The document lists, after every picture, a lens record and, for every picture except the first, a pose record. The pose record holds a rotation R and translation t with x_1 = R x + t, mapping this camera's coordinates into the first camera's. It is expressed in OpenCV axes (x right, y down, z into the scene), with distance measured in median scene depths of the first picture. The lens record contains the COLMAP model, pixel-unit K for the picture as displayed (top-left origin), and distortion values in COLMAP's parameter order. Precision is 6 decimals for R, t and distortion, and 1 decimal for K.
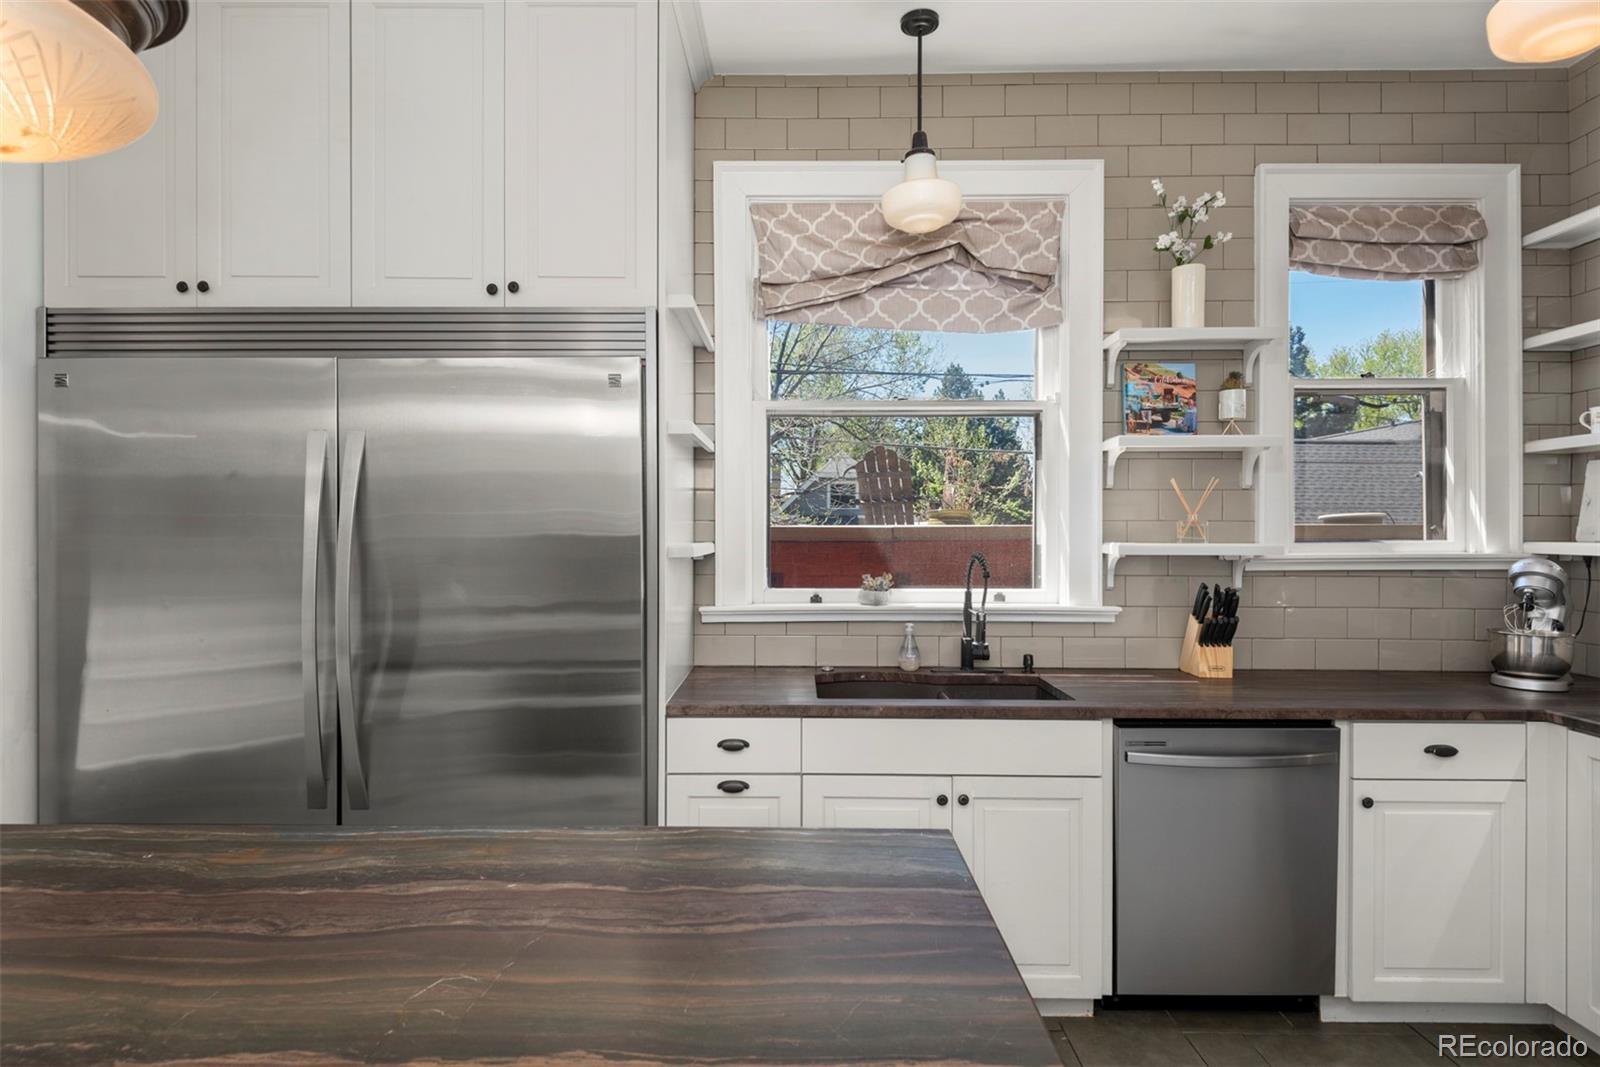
lens RADIAL K [[836.0, 0, 812.3], [0, 836.0, 536.8], [0, 0, 1]] dist [0.017974, -0.003369]
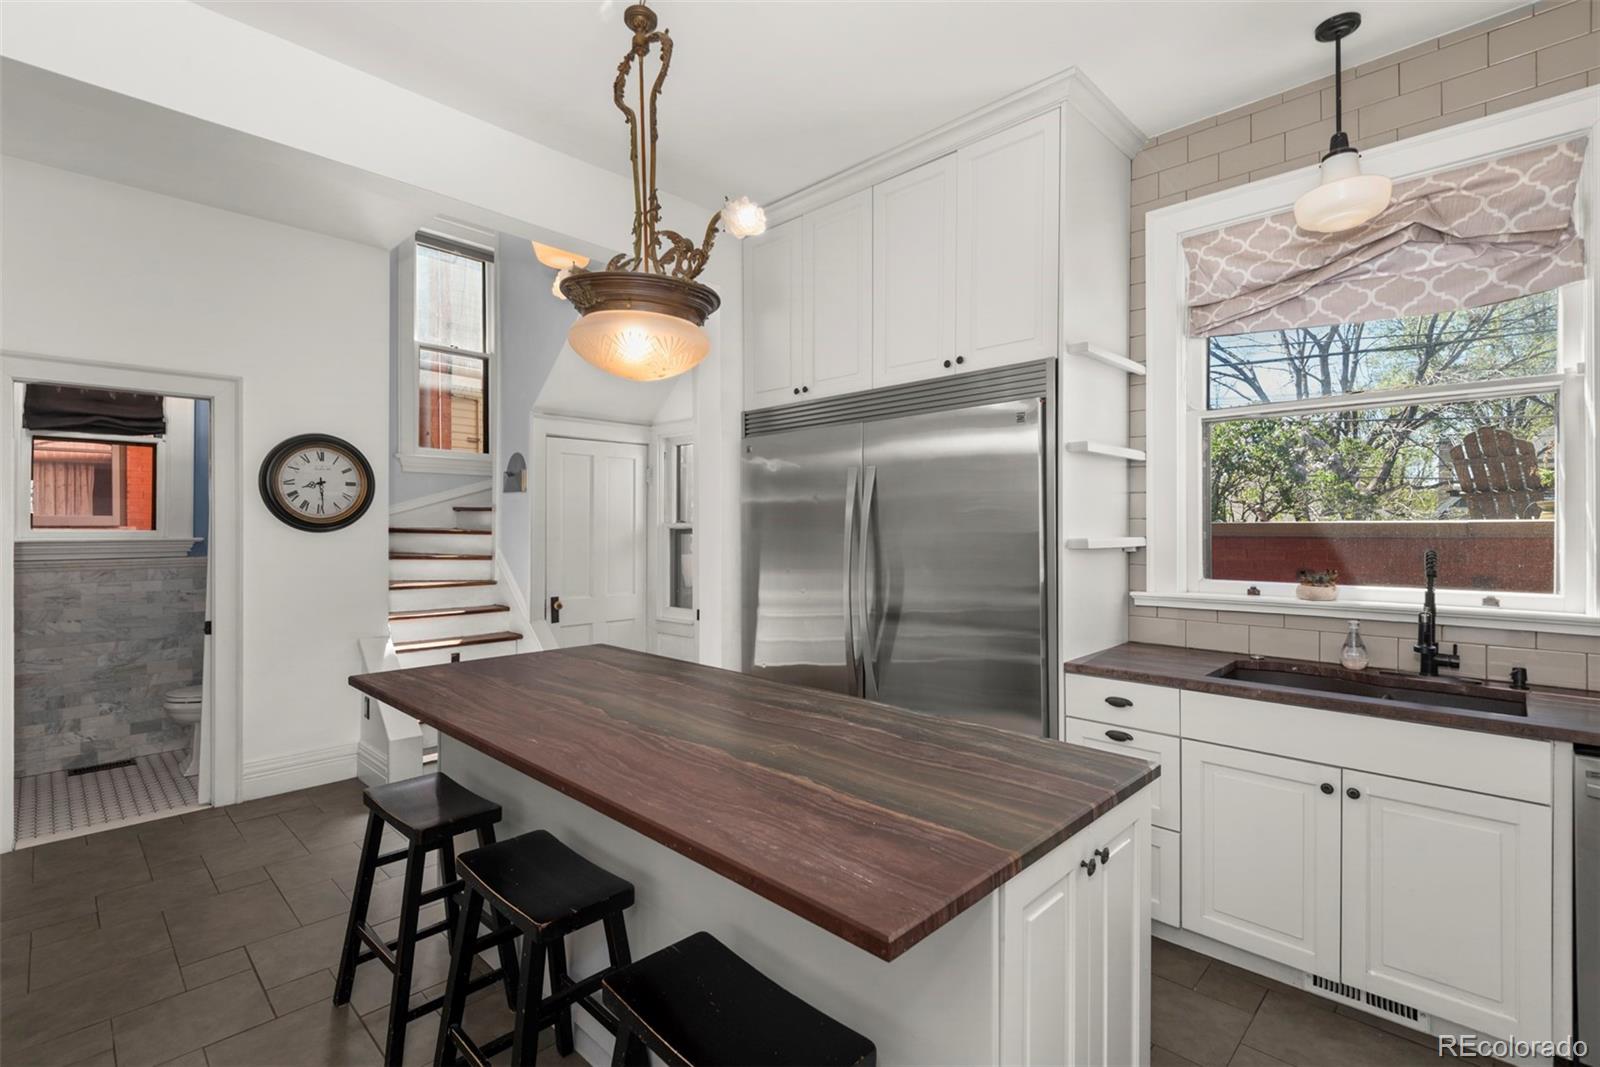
lens RADIAL K [[722.3, 0, 769.7], [0, 722.3, 537.0], [0, 0, 1]] dist [-0.012185, -0.003237]
pose [[0.701743, 0.006368, -0.712402, 0.238359], [-0.001908, 0.999973, 0.007059, -0.000030], [0.712428, -0.003594, 0.701737, -0.083552]]
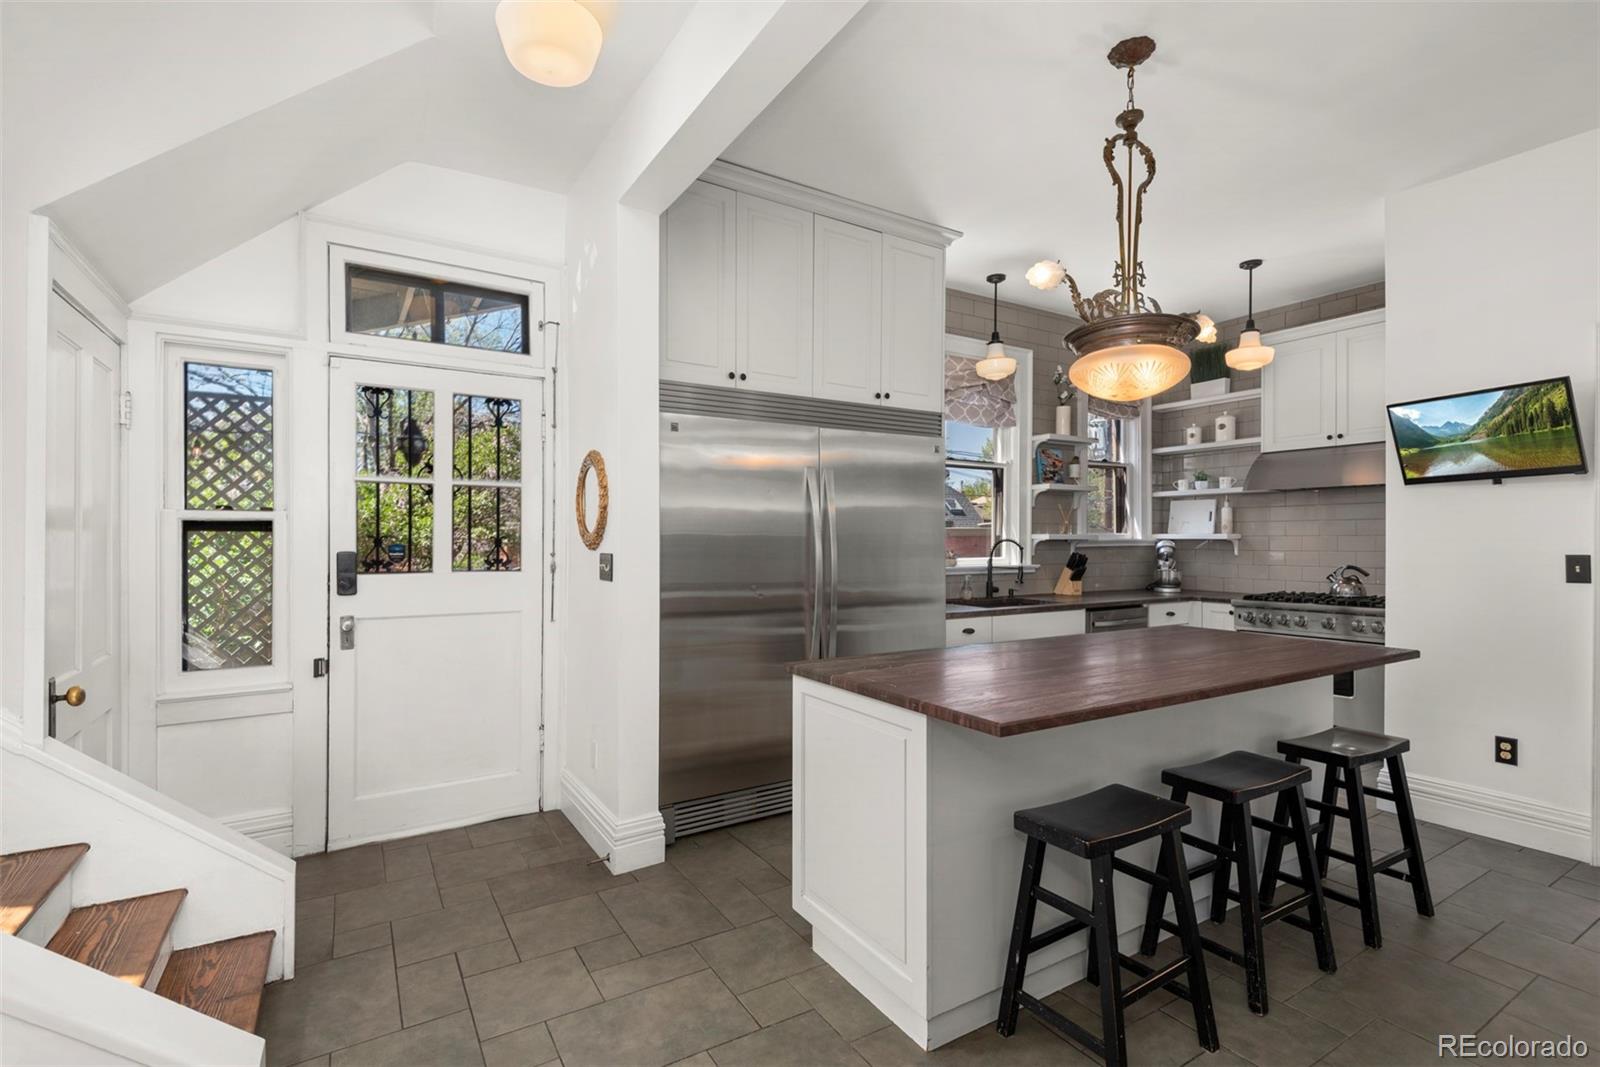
lens RADIAL K [[722.3, 0, 778.4], [0, 722.3, 538.1], [0, 0, 1]] dist [-0.012185, -0.003237]
pose [[0.857403, 0.000383, 0.514646, -1.126688], [0.002688, 0.999983, -0.005222, 0.025322], [-0.514639, 0.005861, 0.857387, -0.211412]]
